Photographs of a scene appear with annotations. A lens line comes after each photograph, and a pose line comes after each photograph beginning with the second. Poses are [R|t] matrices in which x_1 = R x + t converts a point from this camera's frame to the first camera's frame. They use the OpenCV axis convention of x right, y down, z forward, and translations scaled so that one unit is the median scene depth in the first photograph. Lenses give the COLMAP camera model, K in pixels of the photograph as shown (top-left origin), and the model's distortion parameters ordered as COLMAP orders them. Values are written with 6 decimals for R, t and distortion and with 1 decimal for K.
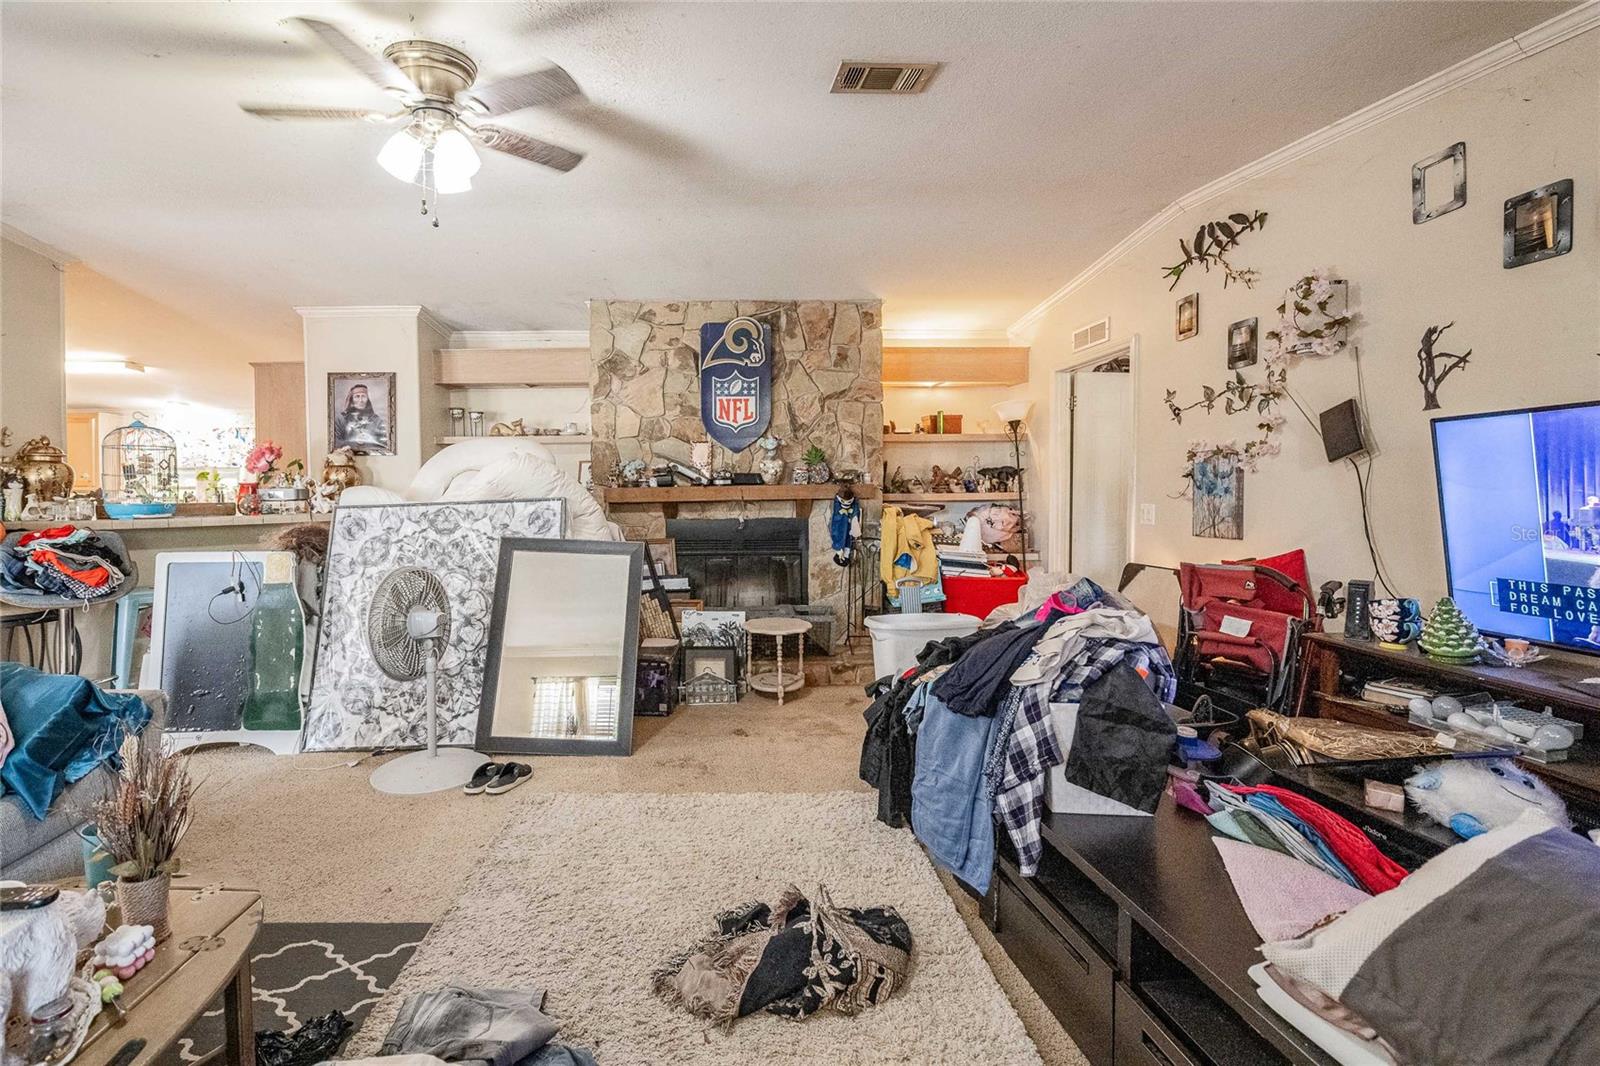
lens RADIAL K [[650.8, 0, 801.9], [0, 650.8, 521.1], [0, 0, 1]] dist [-0.018241, -0.000773]
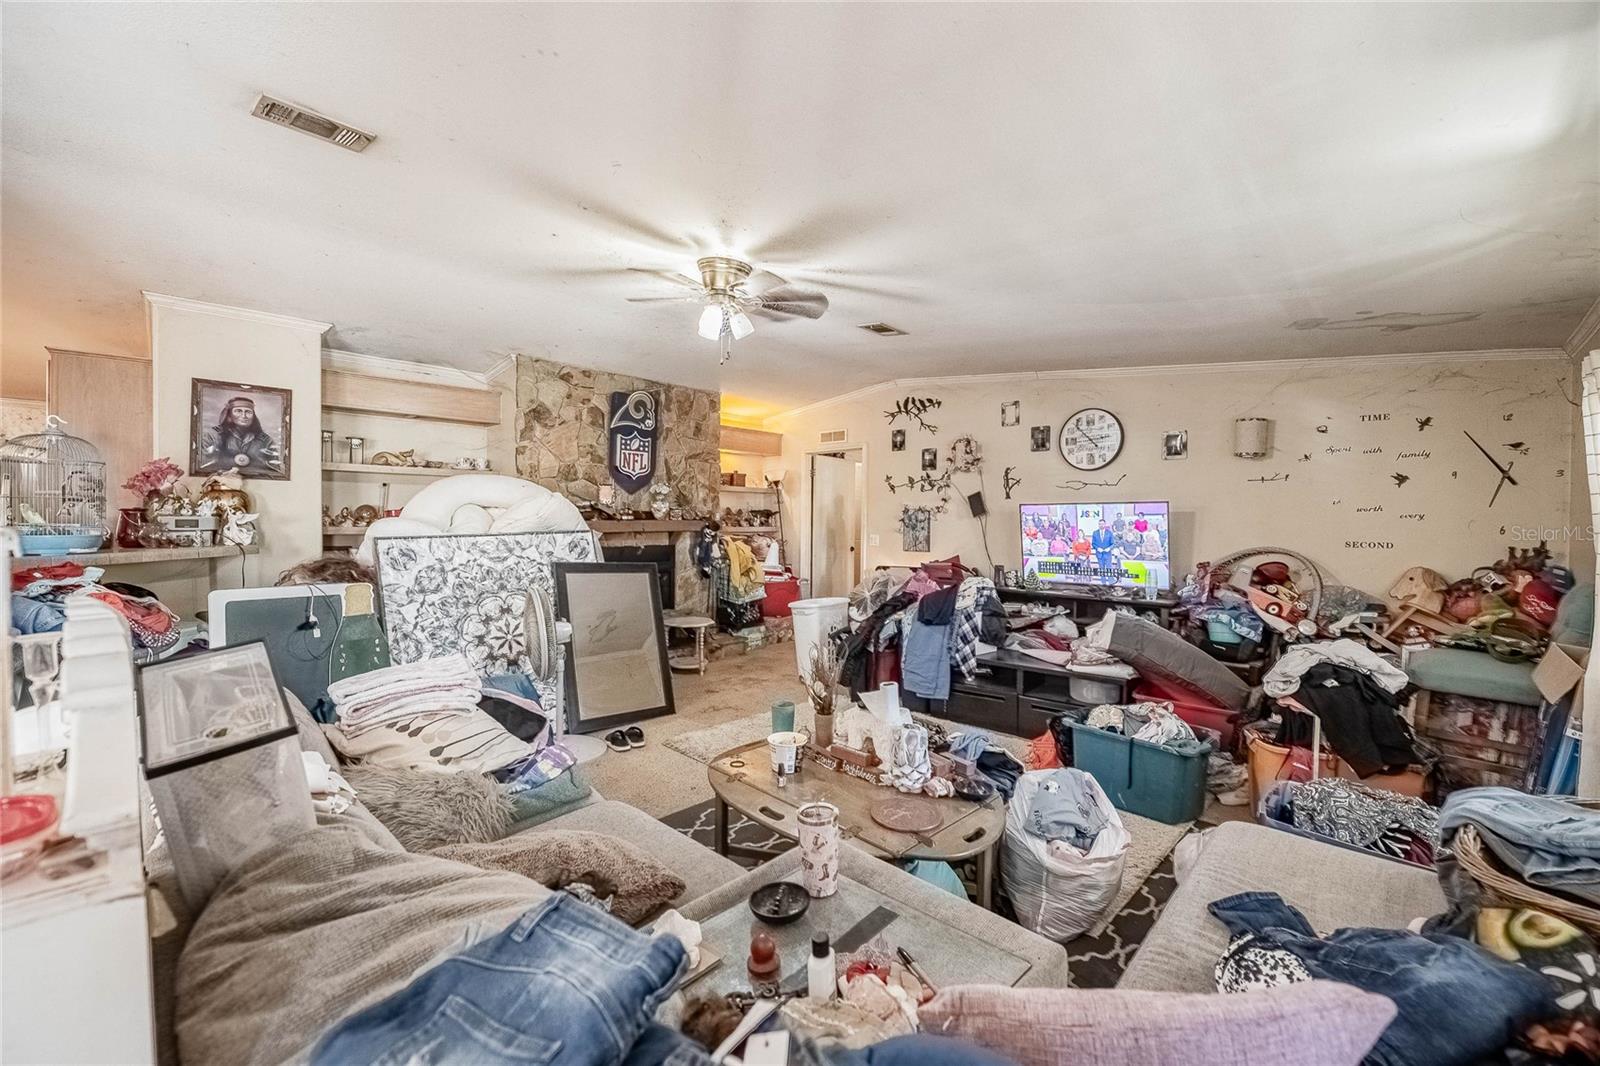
lens RADIAL K [[650.8, 0, 797.3], [0, 650.8, 537.0], [0, 0, 1]] dist [-0.018241, -0.000773]
pose [[0.709911, -0.002991, 0.704285, -0.820064], [0.015432, 0.999817, -0.011310, -0.001706], [-0.704123, 0.018898, 0.709827, -0.149571]]
